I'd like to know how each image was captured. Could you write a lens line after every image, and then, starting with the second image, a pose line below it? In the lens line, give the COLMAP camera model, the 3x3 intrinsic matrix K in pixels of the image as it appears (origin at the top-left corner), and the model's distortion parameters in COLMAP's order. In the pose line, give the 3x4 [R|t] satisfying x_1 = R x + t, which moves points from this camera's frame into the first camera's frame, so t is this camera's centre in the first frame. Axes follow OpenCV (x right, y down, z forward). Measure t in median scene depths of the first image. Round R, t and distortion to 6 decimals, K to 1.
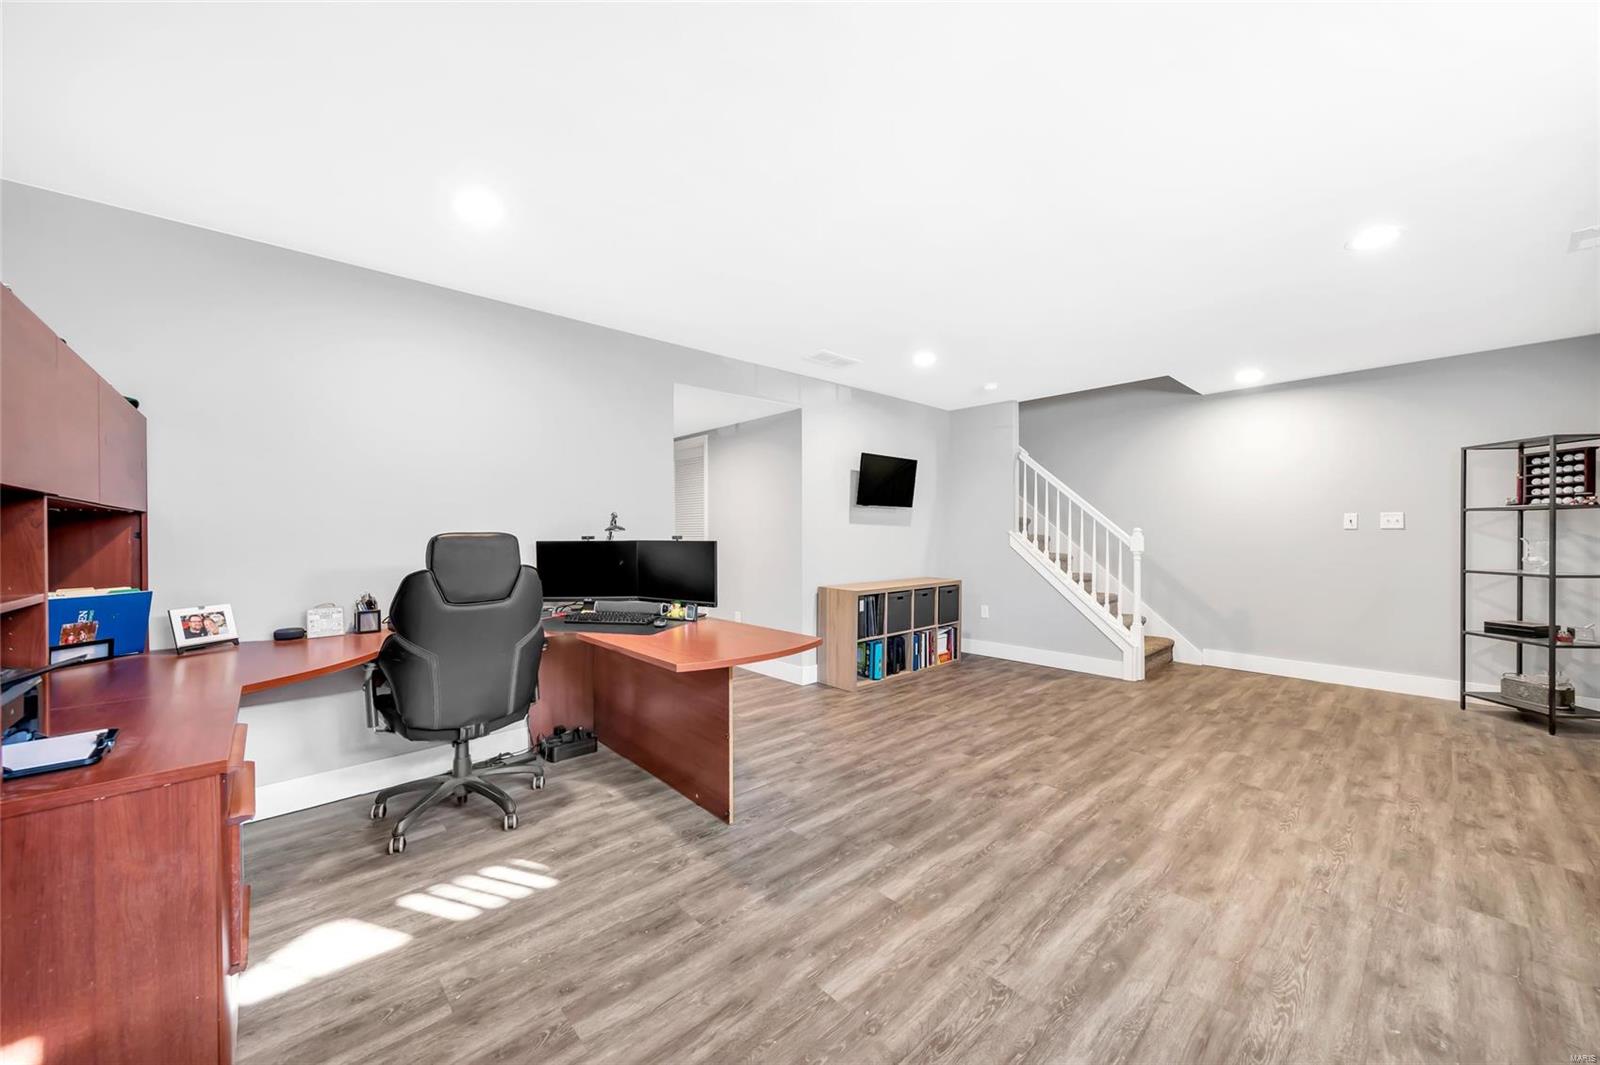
lens RADIAL K [[593.3, 0, 797.1], [0, 593.3, 531.3], [0, 0, 1]] dist [0.010945, 0.000153]
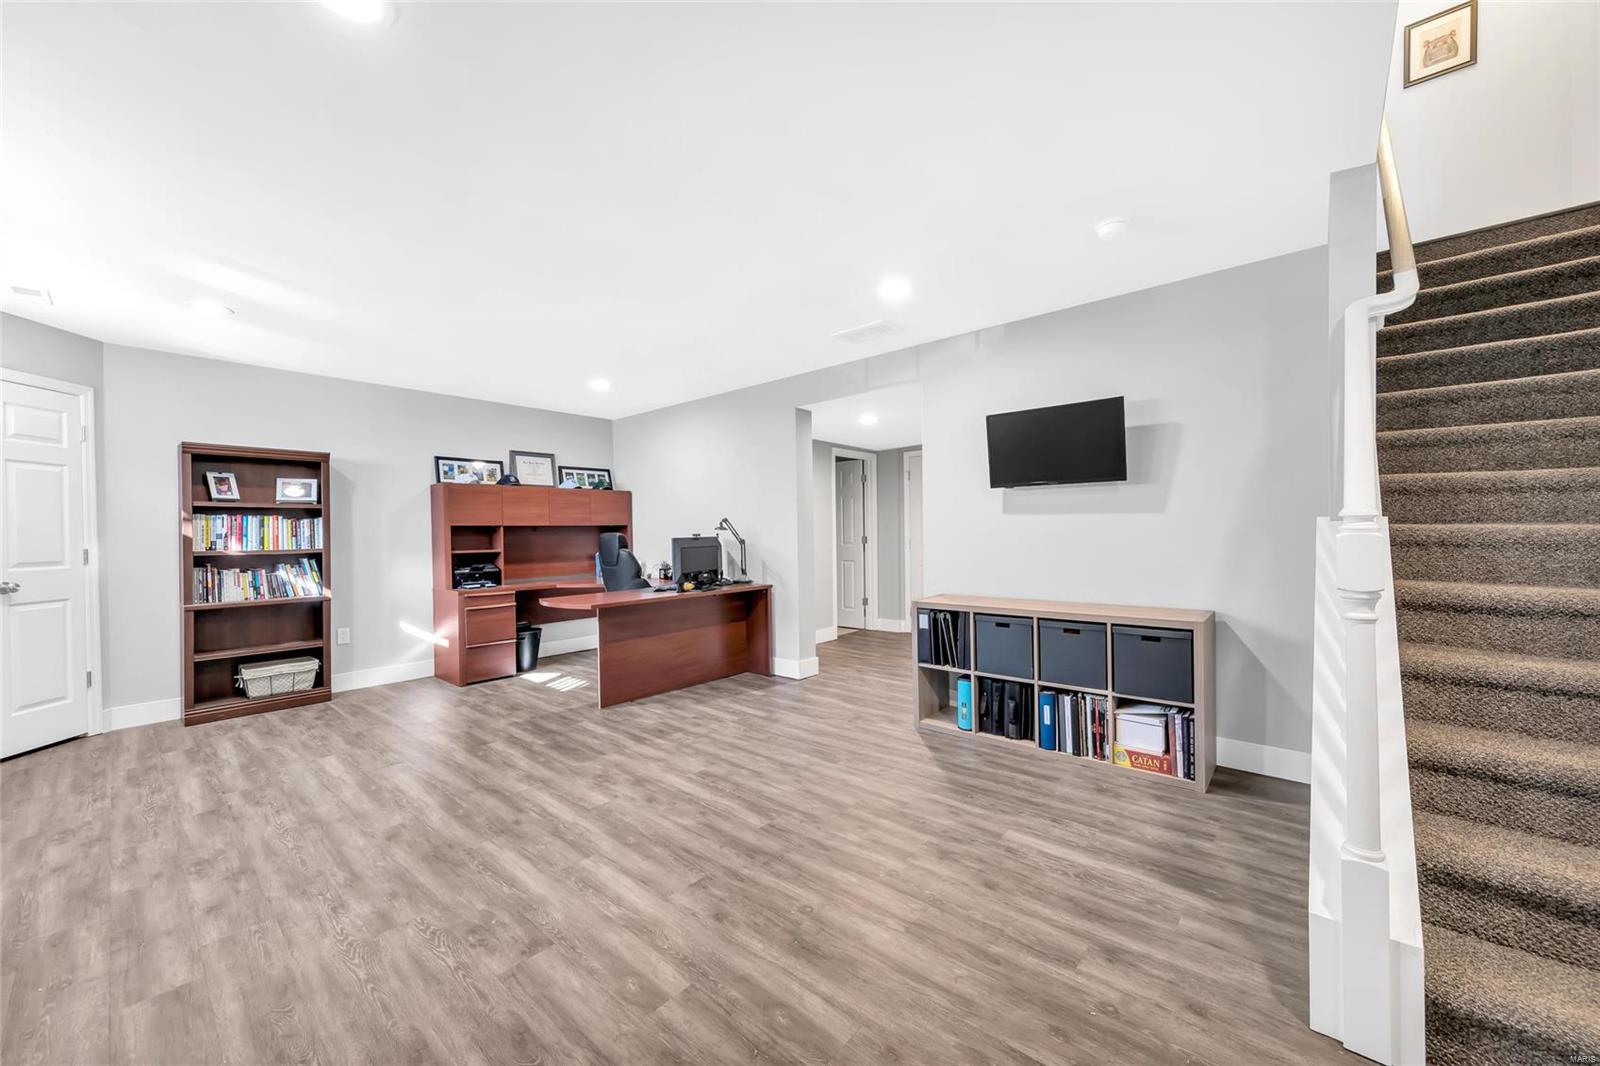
lens RADIAL K [[593.3, 0, 797.1], [0, 593.3, 531.8], [0, 0, 1]] dist [0.010945, 0.000153]
pose [[0.107205, 0.002385, -0.994234, 1.306442], [0.019199, 0.999806, 0.004468, 0.000563], [0.994052, -0.019567, 0.107138, 1.129697]]
